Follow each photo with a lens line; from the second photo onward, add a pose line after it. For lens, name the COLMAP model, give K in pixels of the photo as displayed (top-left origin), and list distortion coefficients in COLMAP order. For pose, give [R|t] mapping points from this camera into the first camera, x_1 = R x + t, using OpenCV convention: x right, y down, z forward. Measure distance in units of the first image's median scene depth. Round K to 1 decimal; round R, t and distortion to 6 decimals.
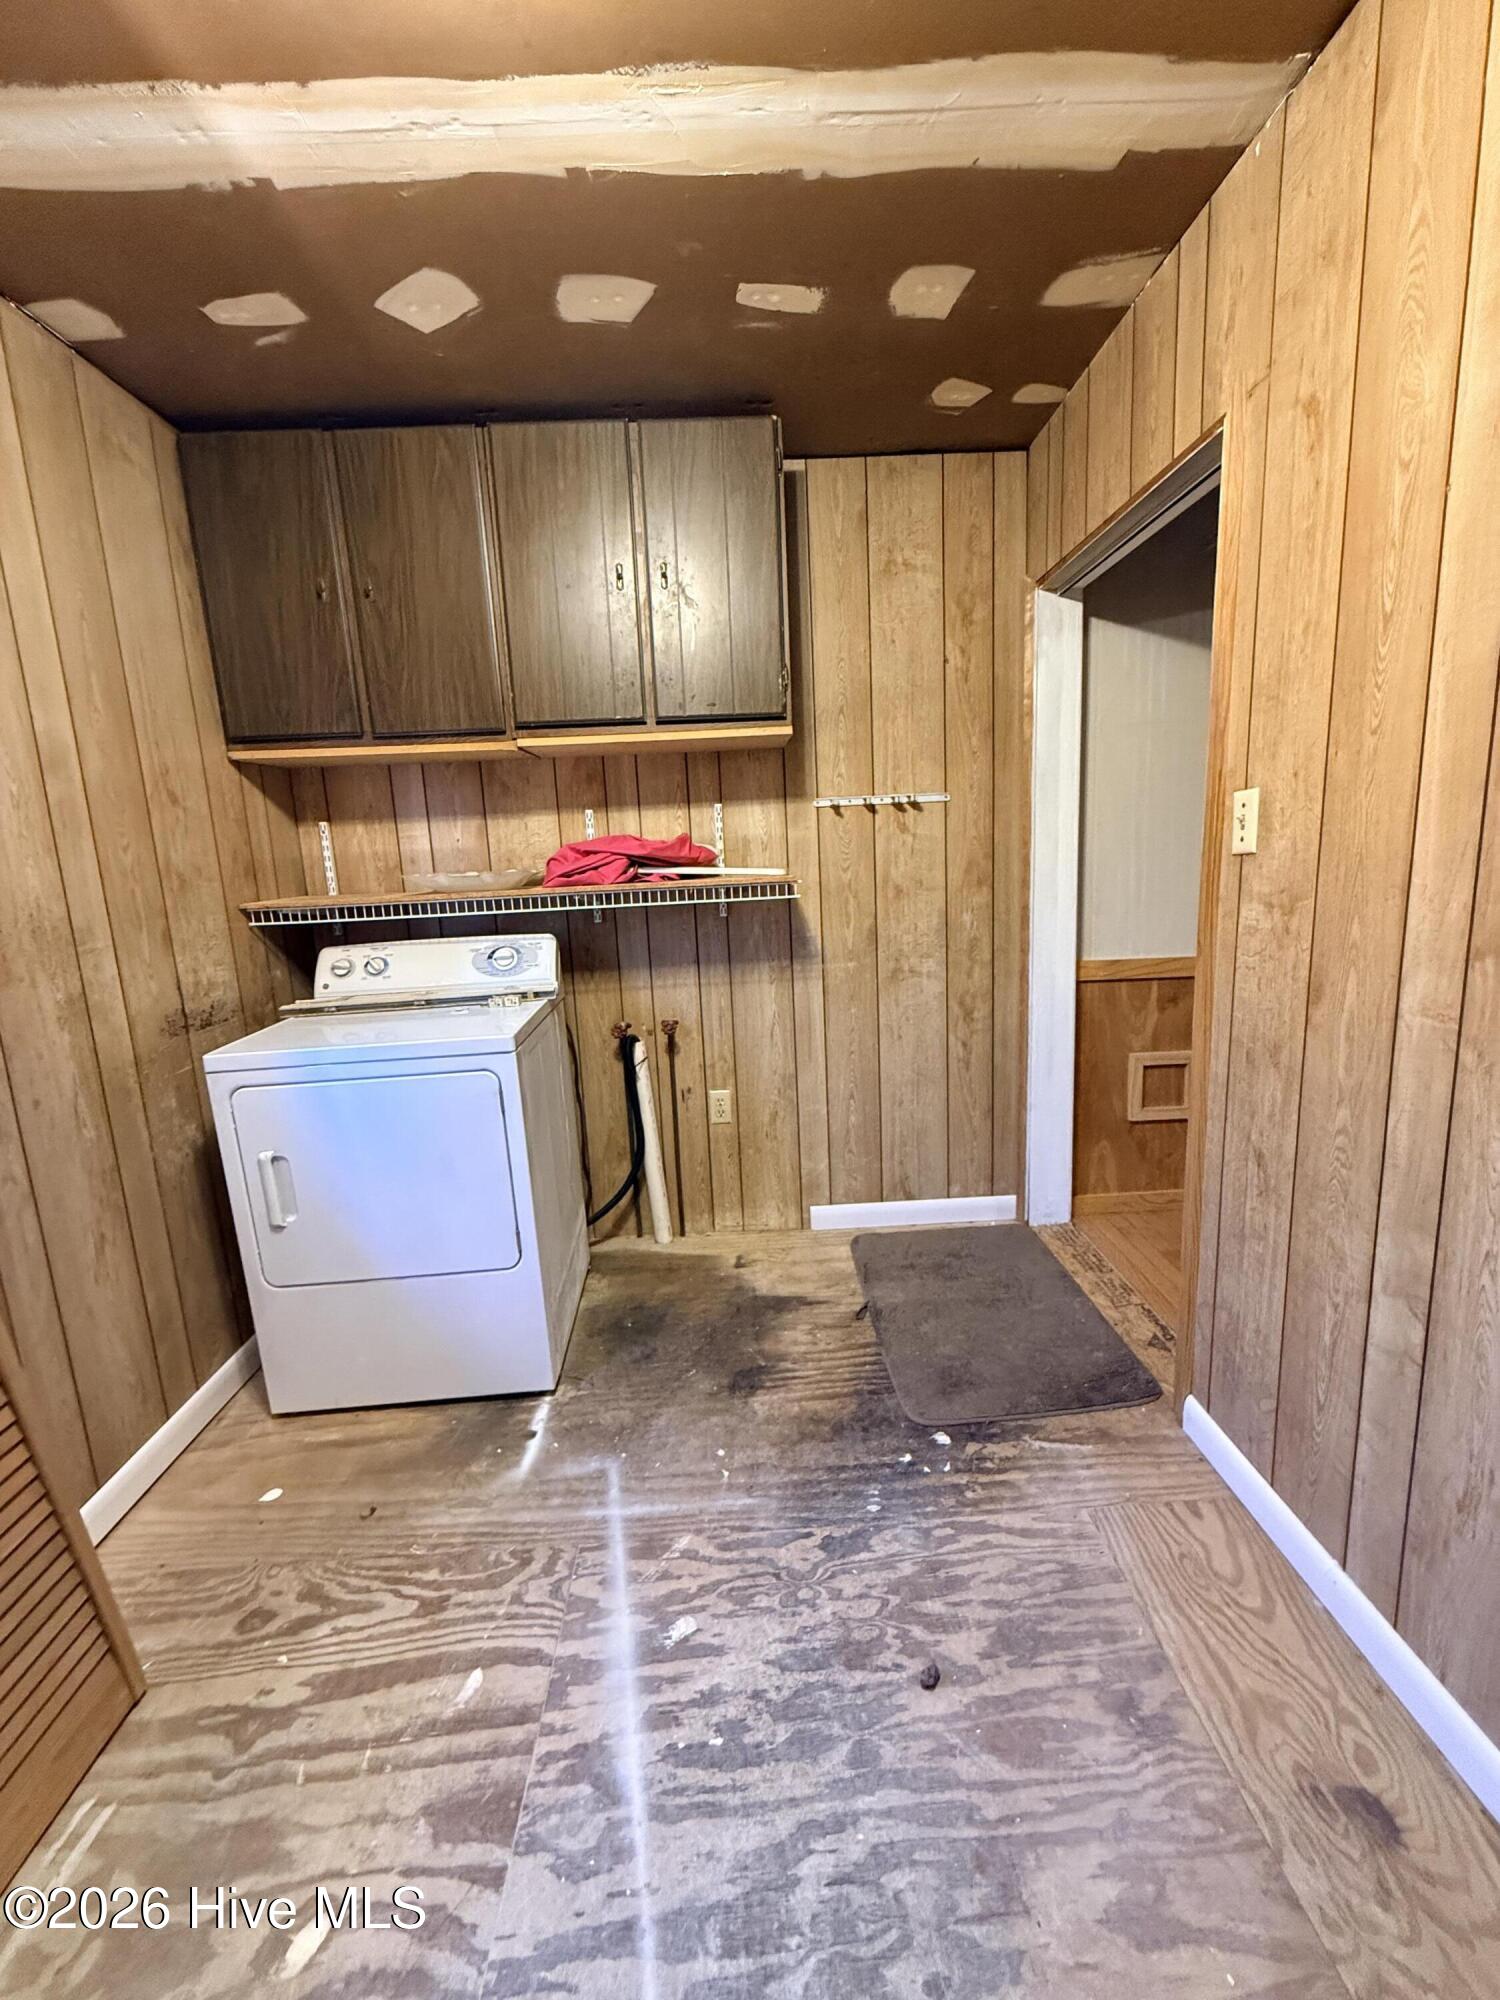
lens RADIAL K [[799.5, 0, 746.1], [0, 799.5, 994.5], [0, 0, 1]] dist [-0.000623, 0.000083]
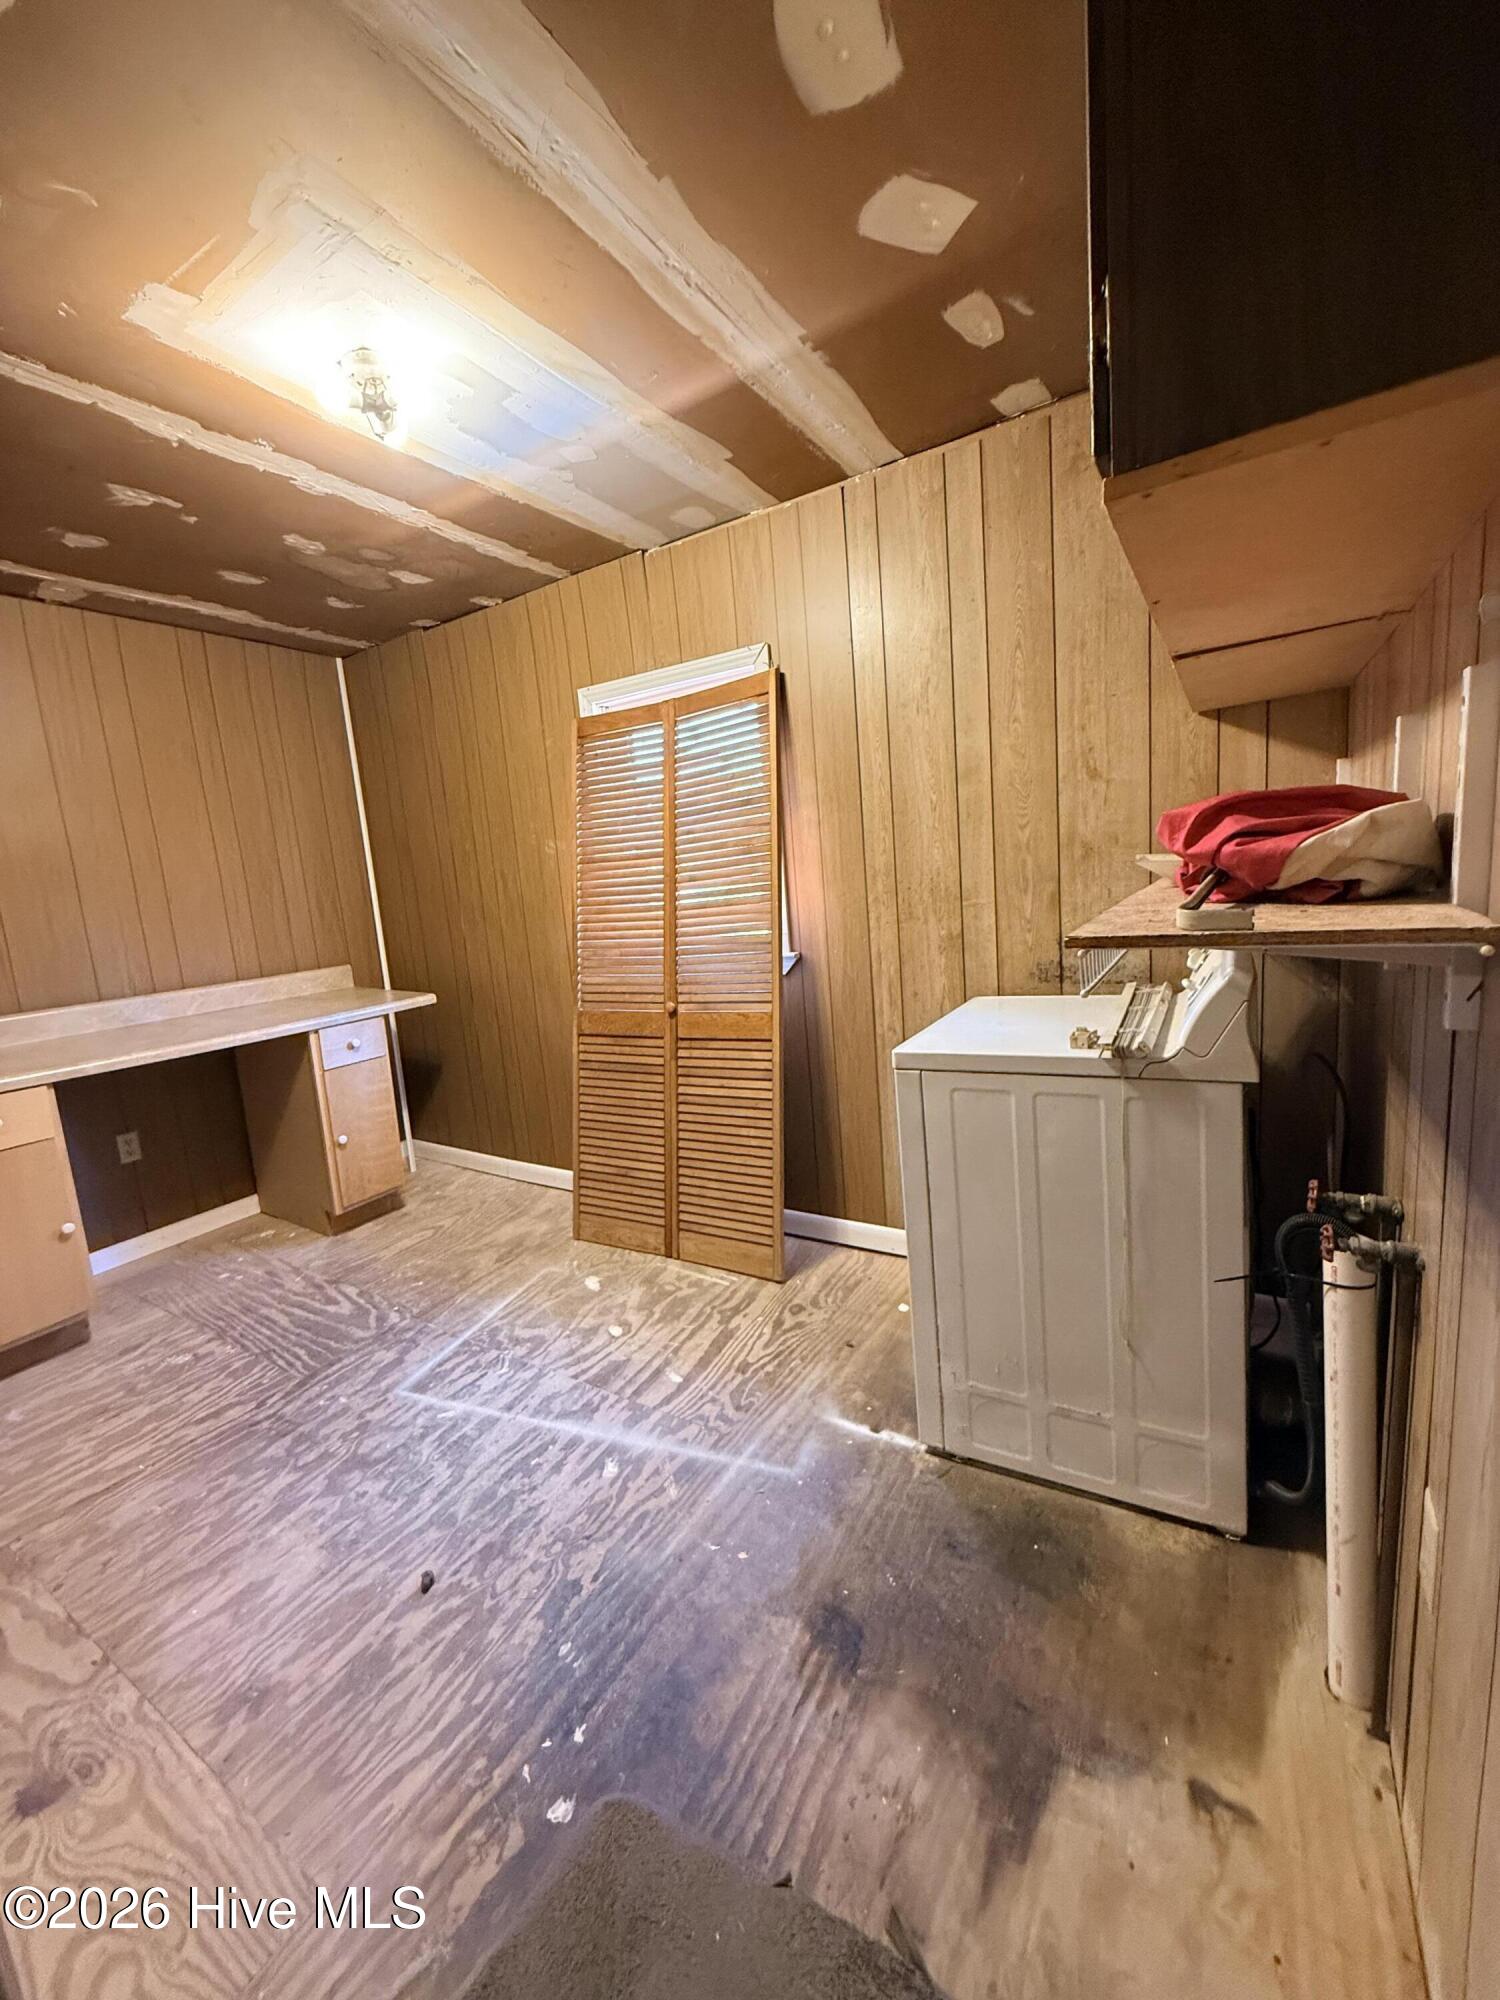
lens RADIAL K [[799.5, 0, 751.0], [0, 799.5, 994.8], [0, 0, 1]] dist [-0.000623, 0.000083]
pose [[-0.537253, 0.218779, -0.814552, 0.639253], [-0.041945, 0.957646, 0.284878, -0.318835], [0.842377, 0.187218, -0.505322, 1.560991]]
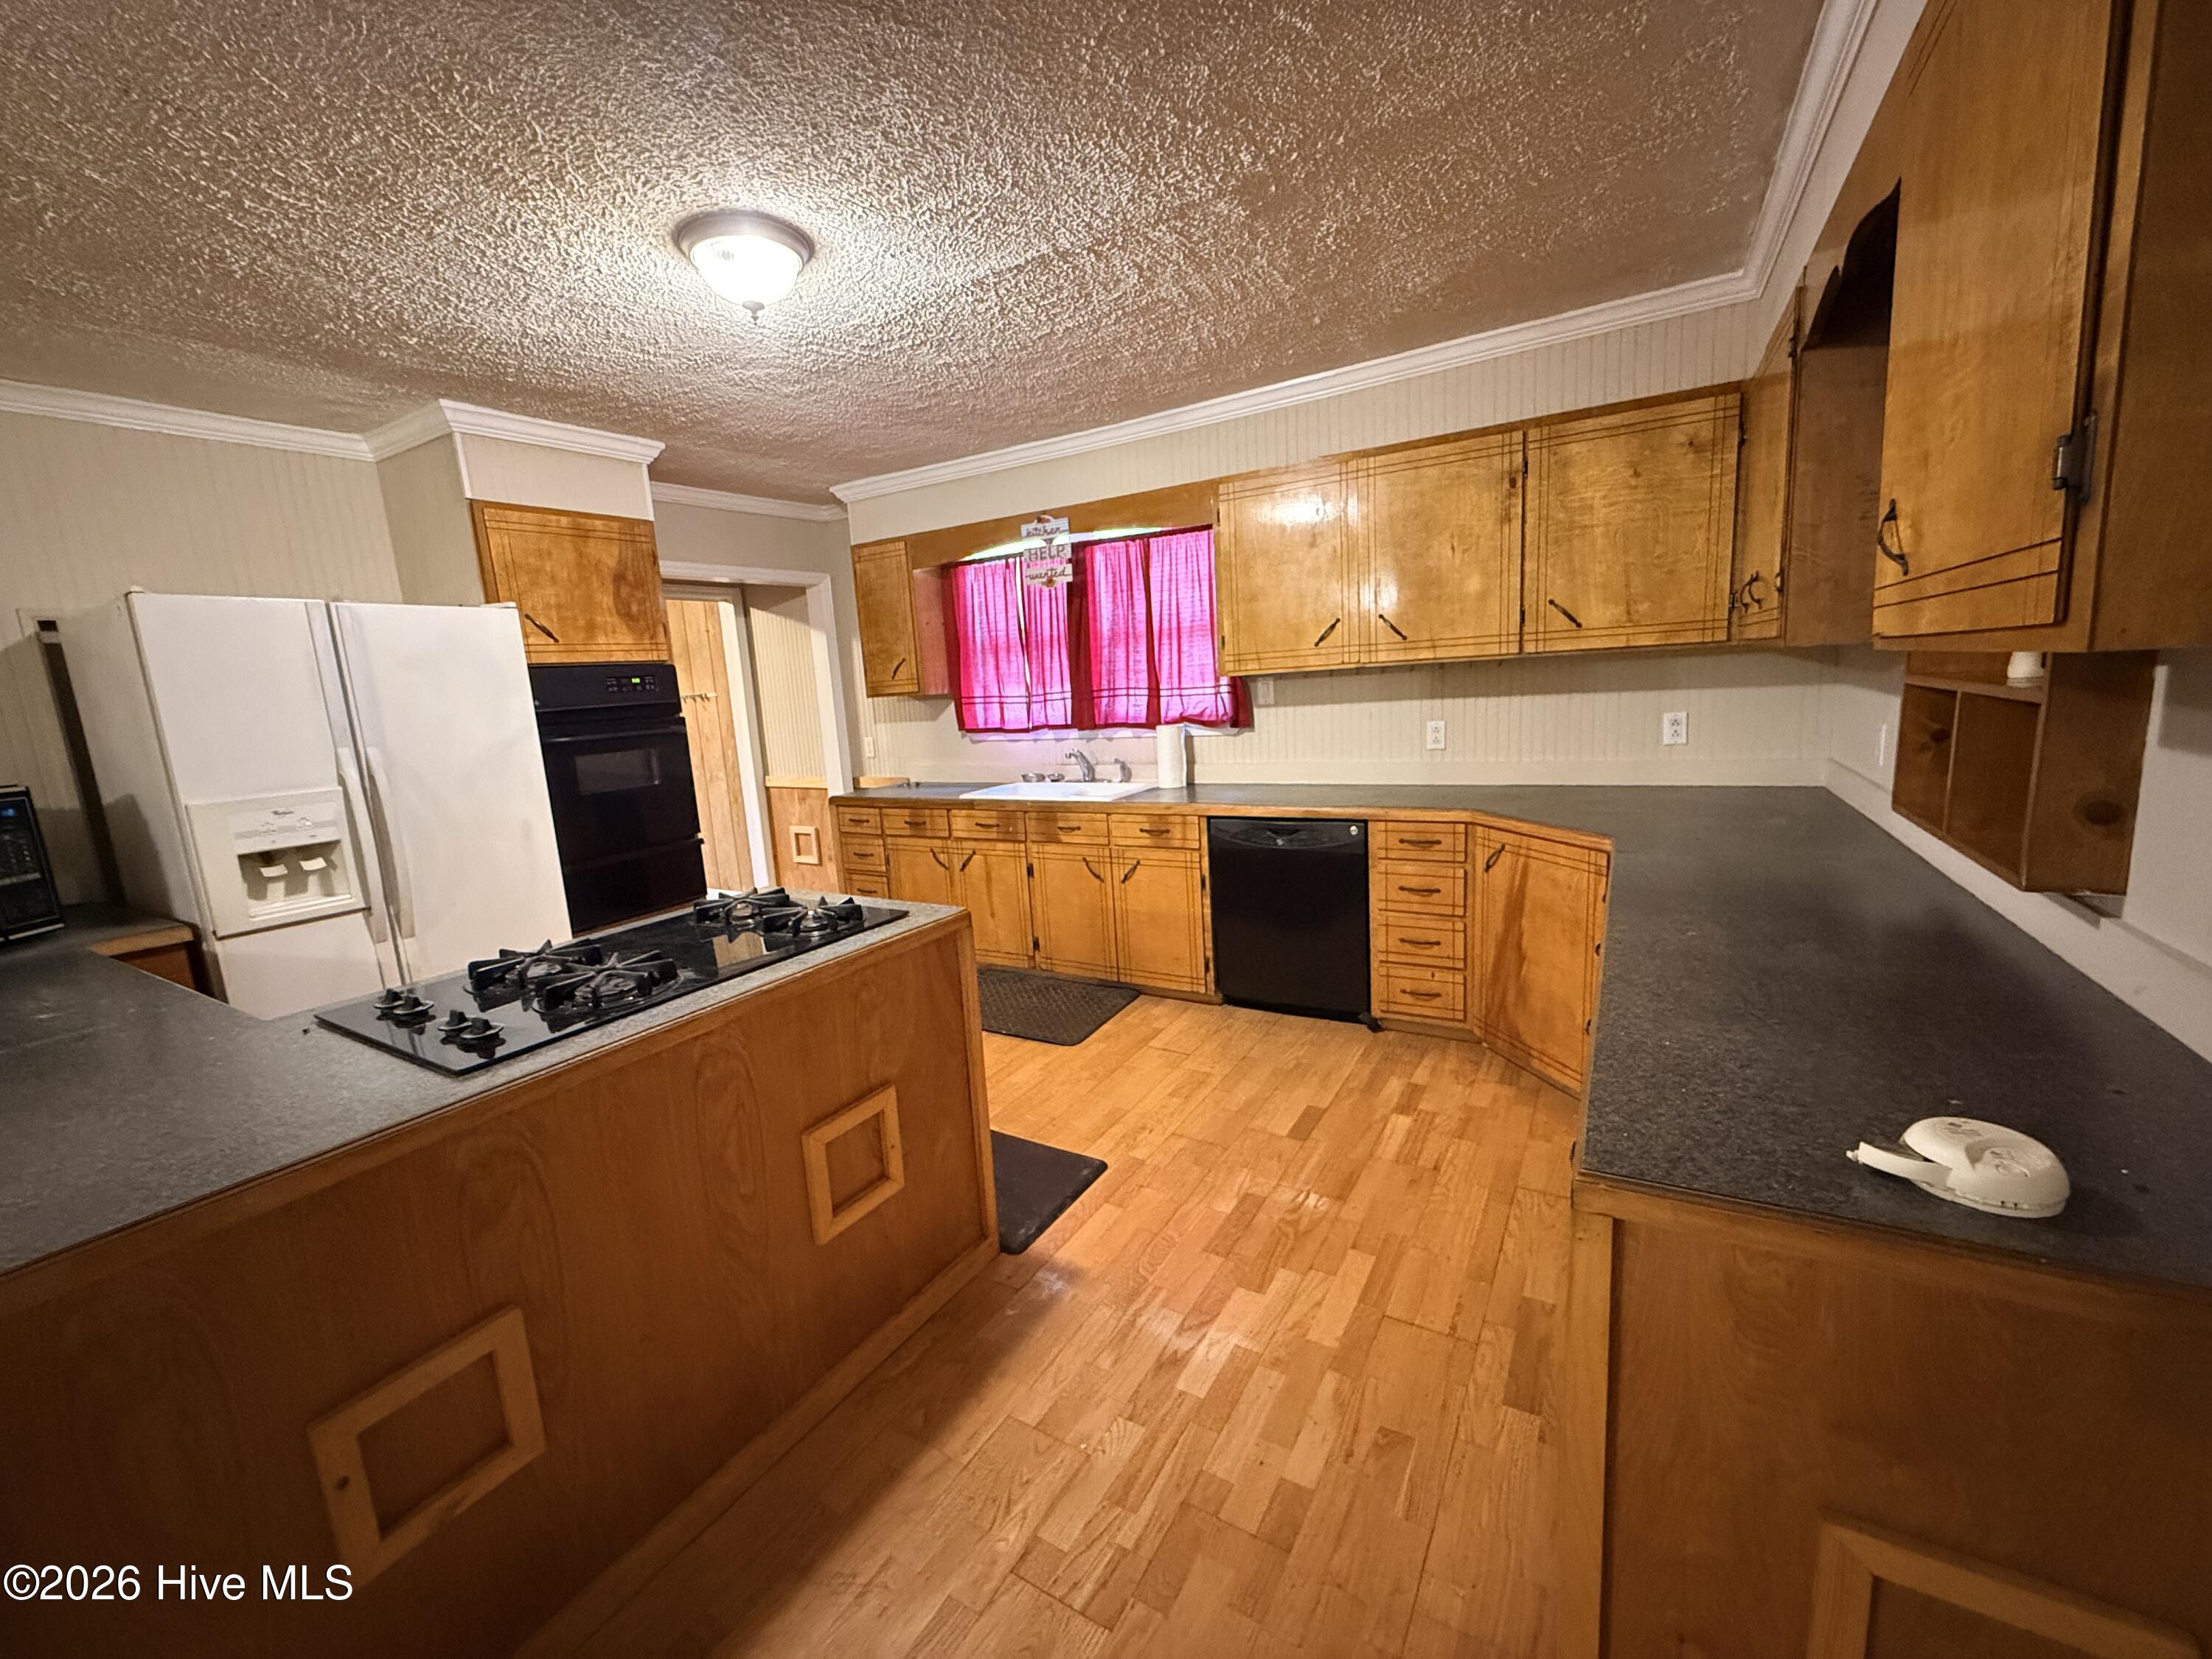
lens RADIAL K [[884.3, 0, 1097.0], [0, 884.3, 828.8], [0, 0, 1]] dist [-0.000623, 0.000083]
pose [[0.842285, 0.085249, -0.532249, 3.938457], [-0.071926, 0.996360, 0.045762, -0.122831], [0.534213, -0.000263, 0.845350, -0.704311]]
